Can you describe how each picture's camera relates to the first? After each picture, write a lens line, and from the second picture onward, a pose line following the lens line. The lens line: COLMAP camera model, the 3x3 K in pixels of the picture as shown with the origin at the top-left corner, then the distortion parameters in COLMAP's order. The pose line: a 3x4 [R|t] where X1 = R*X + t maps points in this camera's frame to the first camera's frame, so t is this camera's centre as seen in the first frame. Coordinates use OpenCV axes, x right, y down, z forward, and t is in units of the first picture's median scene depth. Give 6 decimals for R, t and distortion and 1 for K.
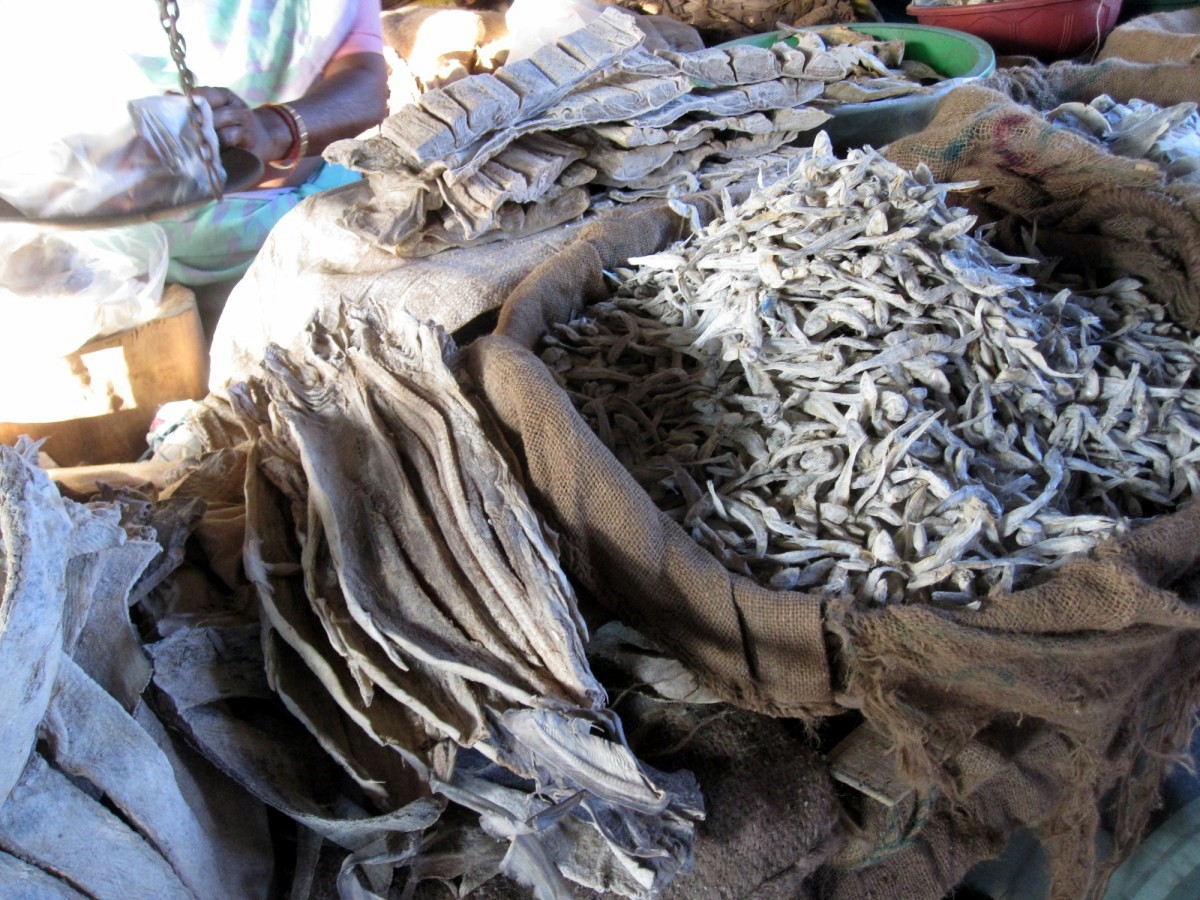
lens RADIAL K [[1181.2, 0, 600.0], [0, 1181.2, 450.0], [0, 0, 1]] dist [-0.075110, 0.031071]
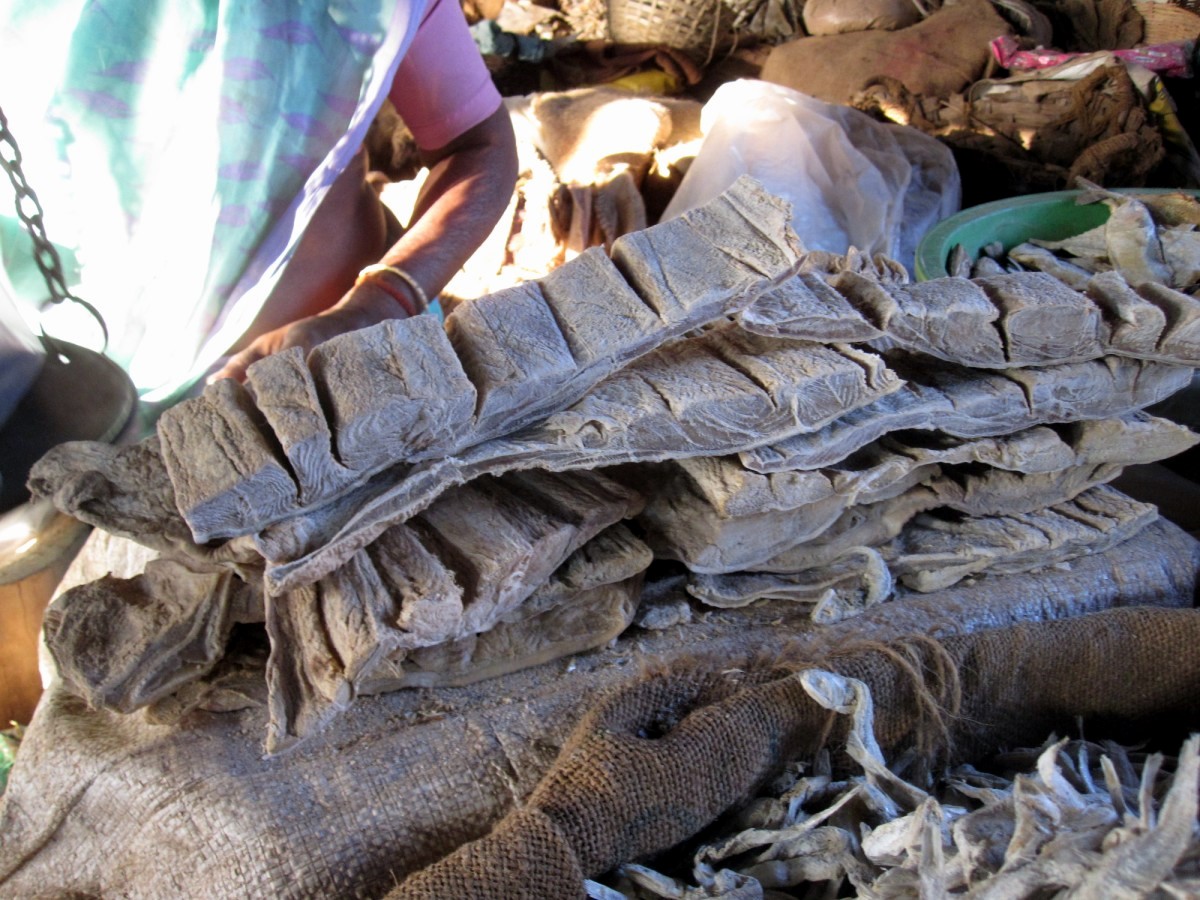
lens RADIAL K [[1181.2, 0, 600.0], [0, 1181.2, 450.0], [0, 0, 1]] dist [-0.075110, 0.031071]
pose [[0.975373, 0.131310, -0.177213, 0.052017], [-0.140542, 0.989245, -0.040532, -0.264504], [0.169984, 0.064439, 0.983338, 0.581105]]
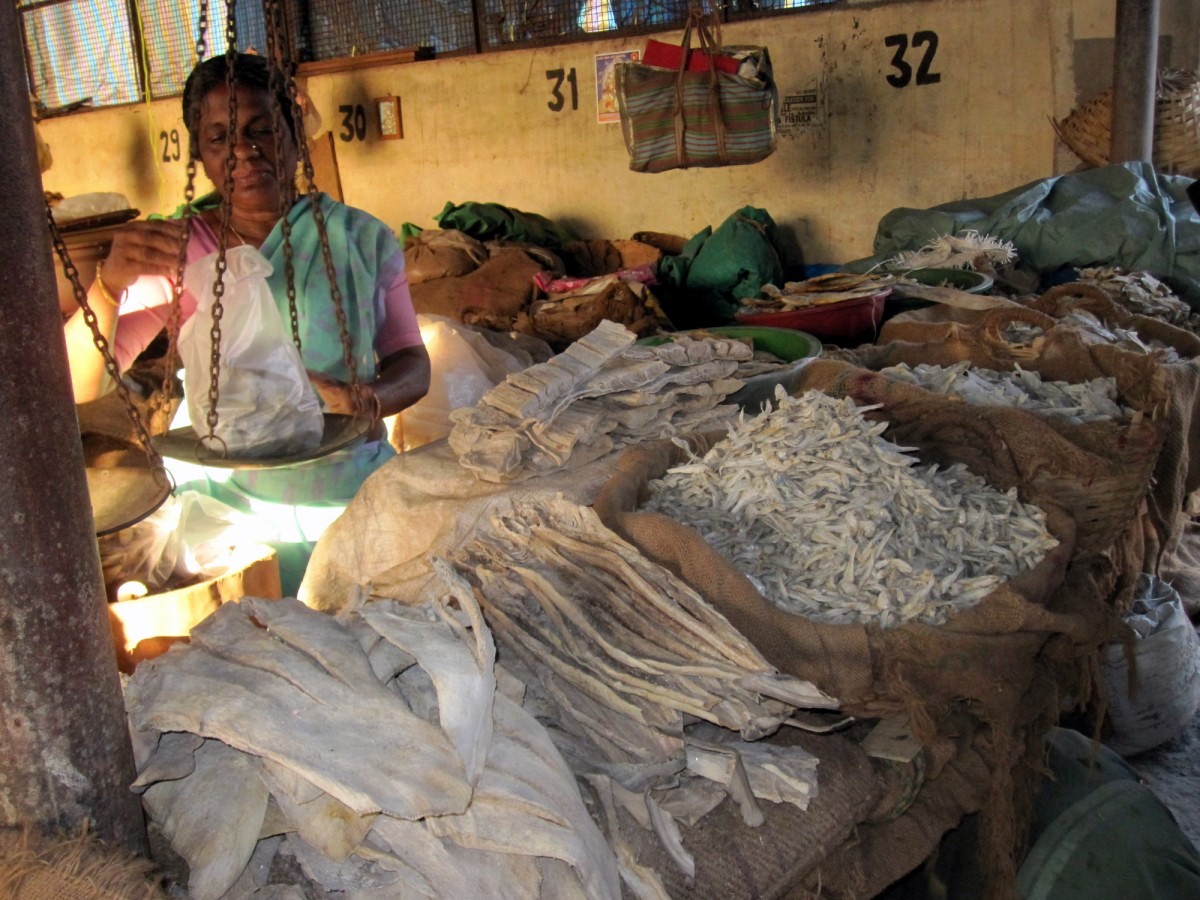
lens RADIAL K [[1181.2, 0, 600.0], [0, 1181.2, 450.0], [0, 0, 1]] dist [-0.075110, 0.031071]
pose [[0.974413, -0.057536, 0.217274, -0.368628], [0.111470, 0.963128, -0.244867, 0.170306], [-0.195174, 0.262821, 0.944898, -0.430268]]
